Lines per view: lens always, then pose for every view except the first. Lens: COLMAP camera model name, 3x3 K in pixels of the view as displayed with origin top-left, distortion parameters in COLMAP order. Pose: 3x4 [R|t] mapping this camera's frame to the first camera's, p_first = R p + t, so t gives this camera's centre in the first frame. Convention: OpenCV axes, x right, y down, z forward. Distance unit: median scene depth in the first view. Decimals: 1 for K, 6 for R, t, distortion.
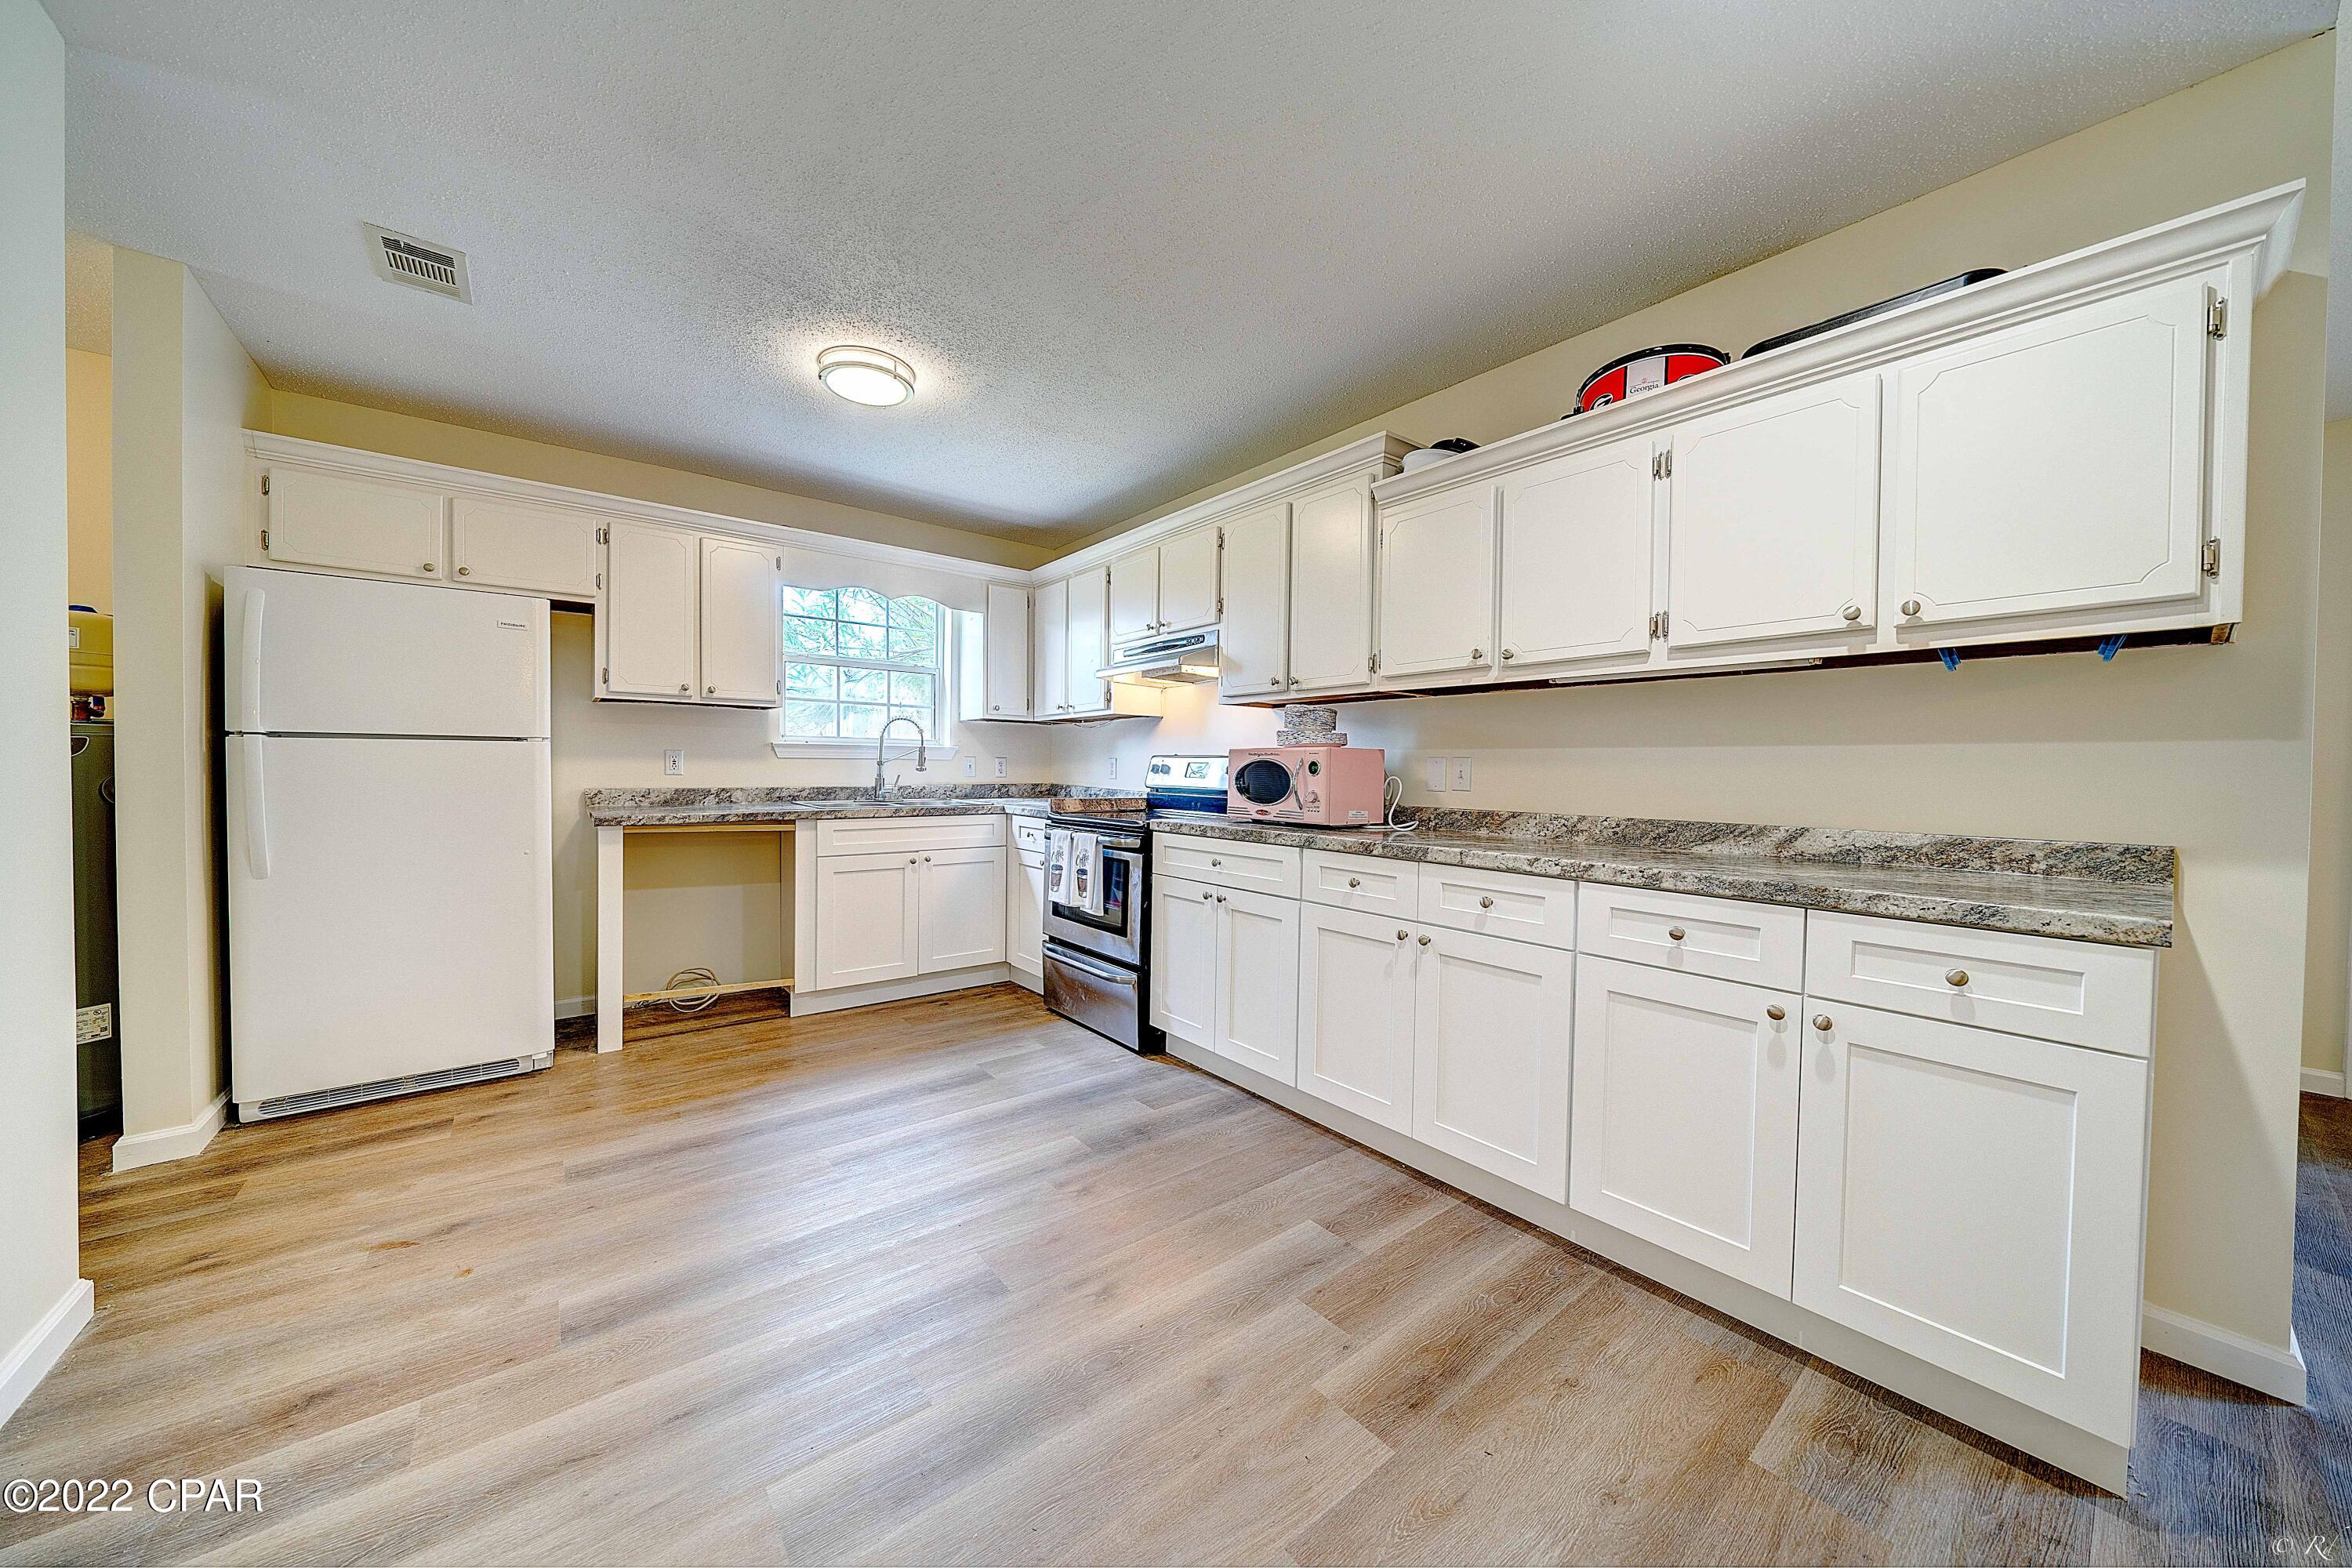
lens RADIAL K [[803.5, 0, 1172.6], [0, 803.5, 782.7], [0, 0, 1]] dist [-0.007021, -0.000019]
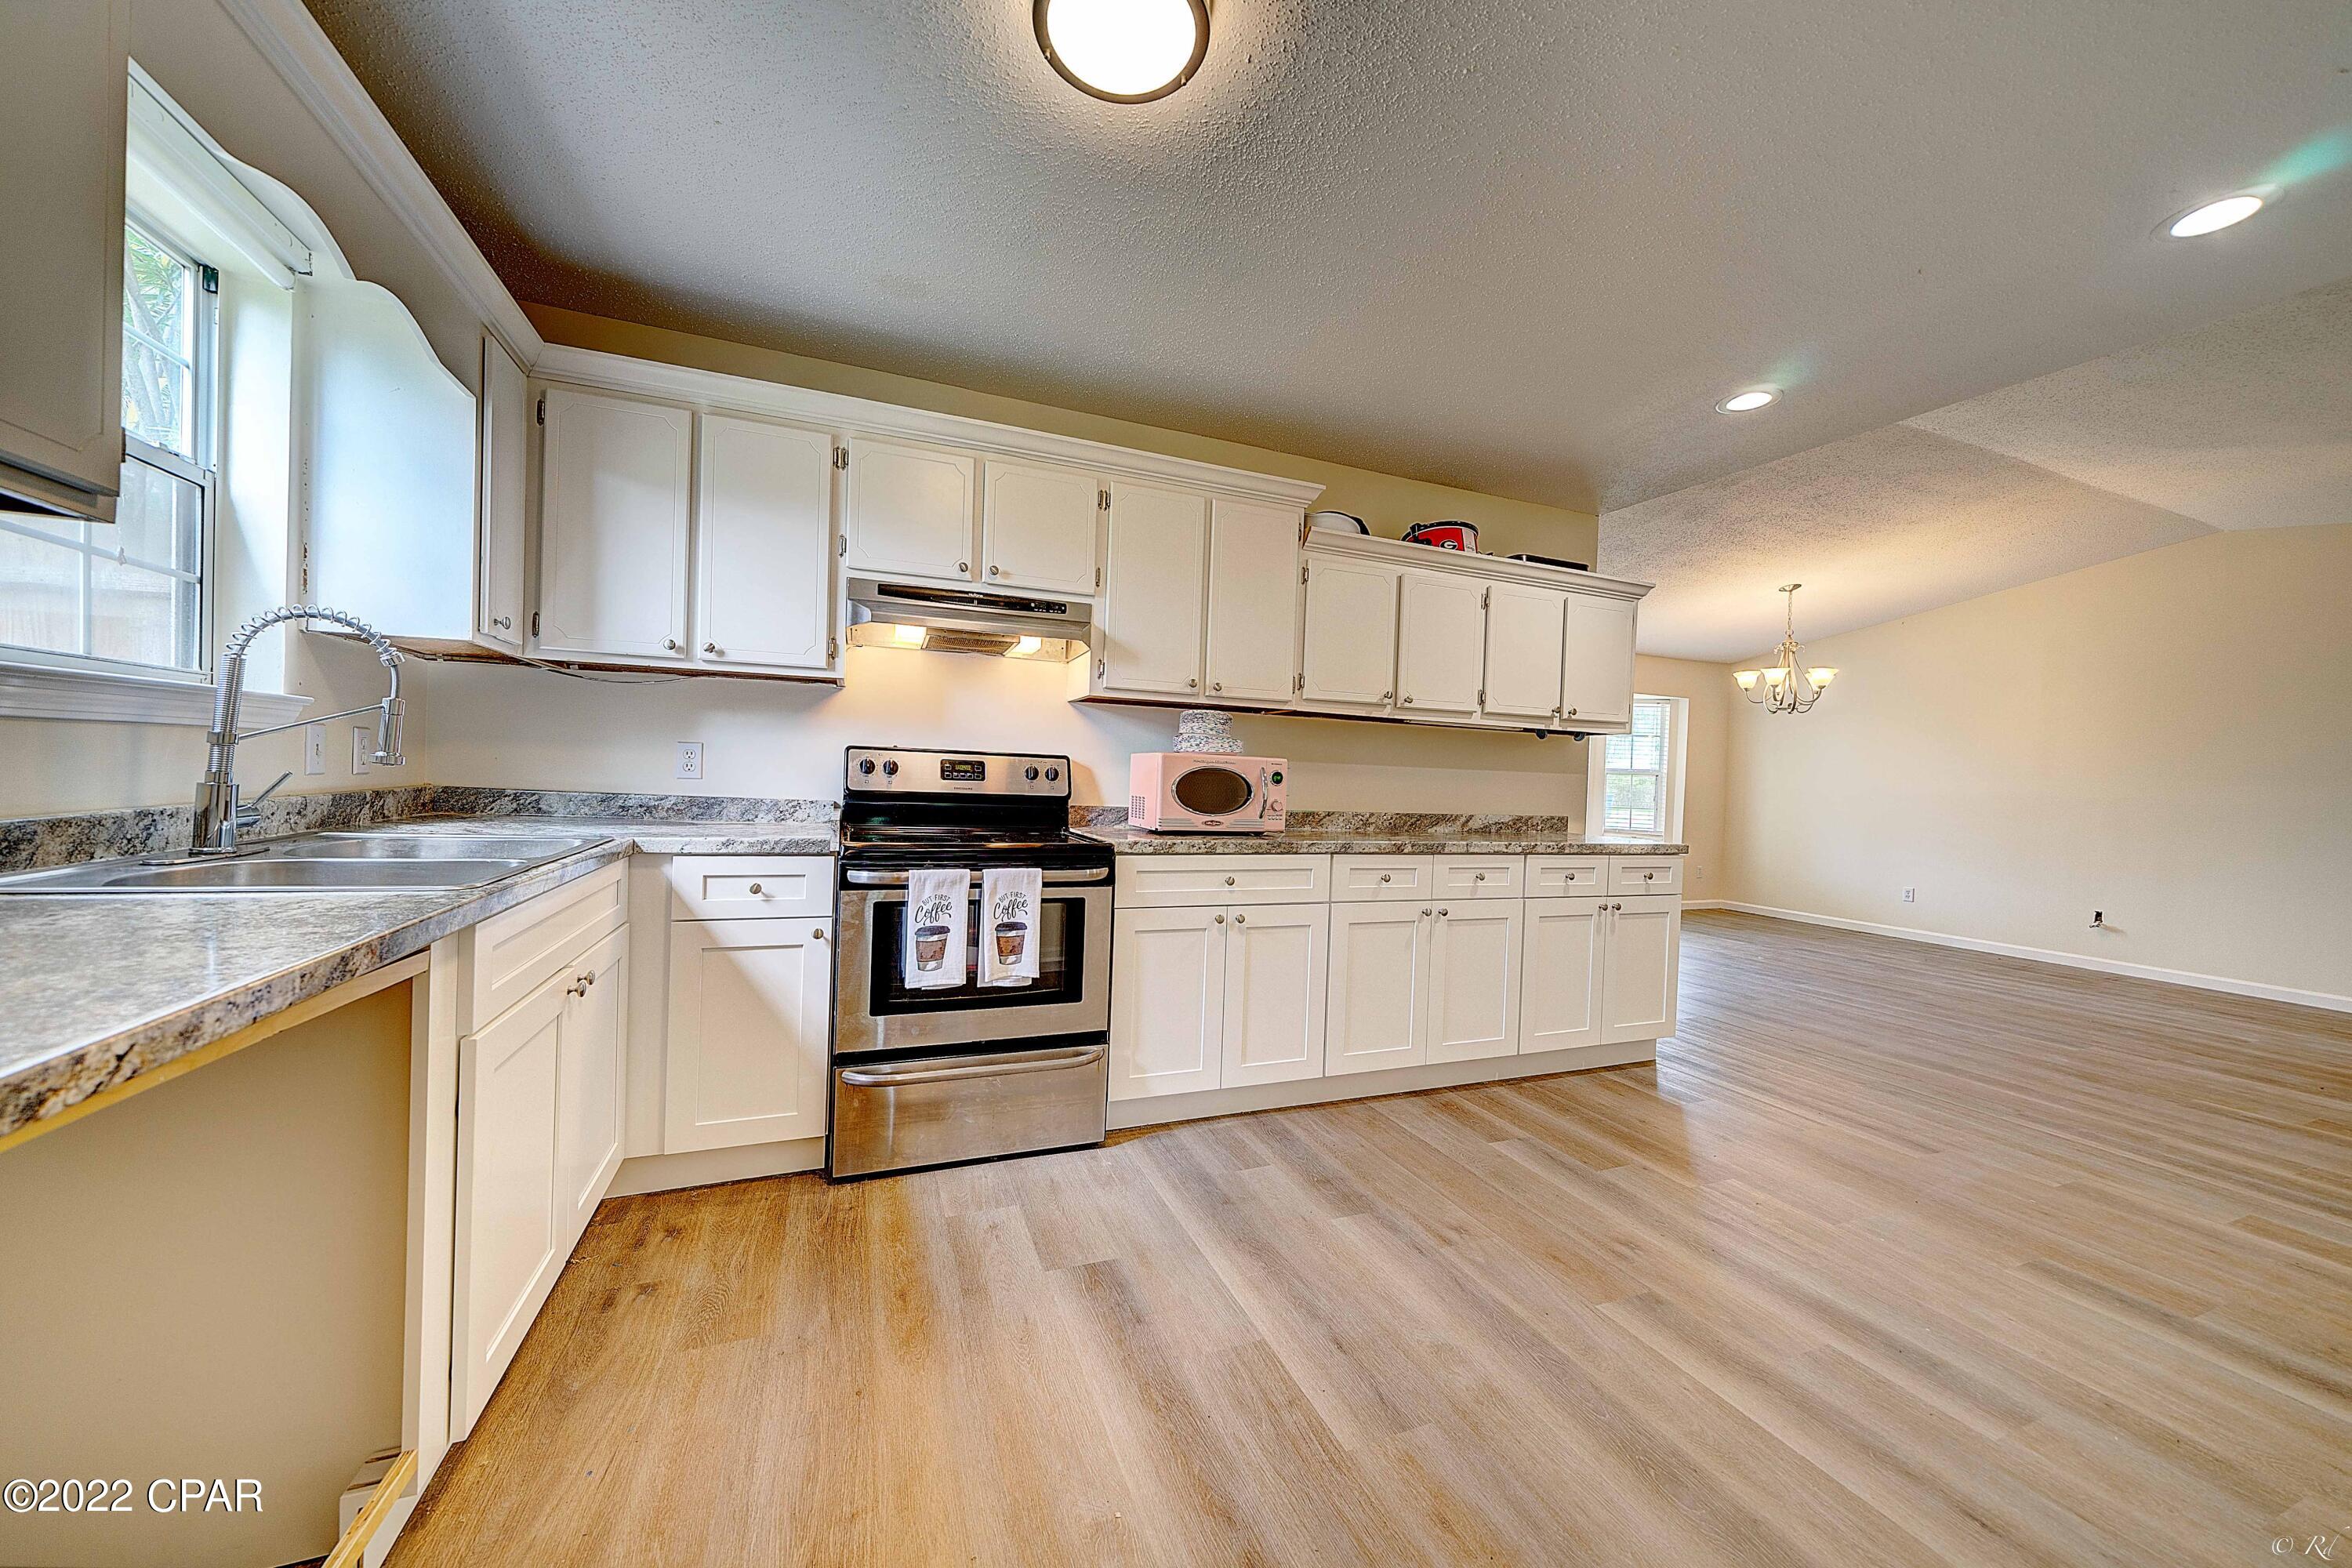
lens RADIAL K [[820.9, 0, 1176.0], [0, 820.9, 784.0], [0, 0, 1]] dist [-0.001991, -0.000024]
pose [[0.283297, -0.014402, 0.958924, -0.920492], [-0.016268, 0.999671, 0.019820, -0.030827], [-0.958894, -0.021215, 0.282970, 0.854616]]
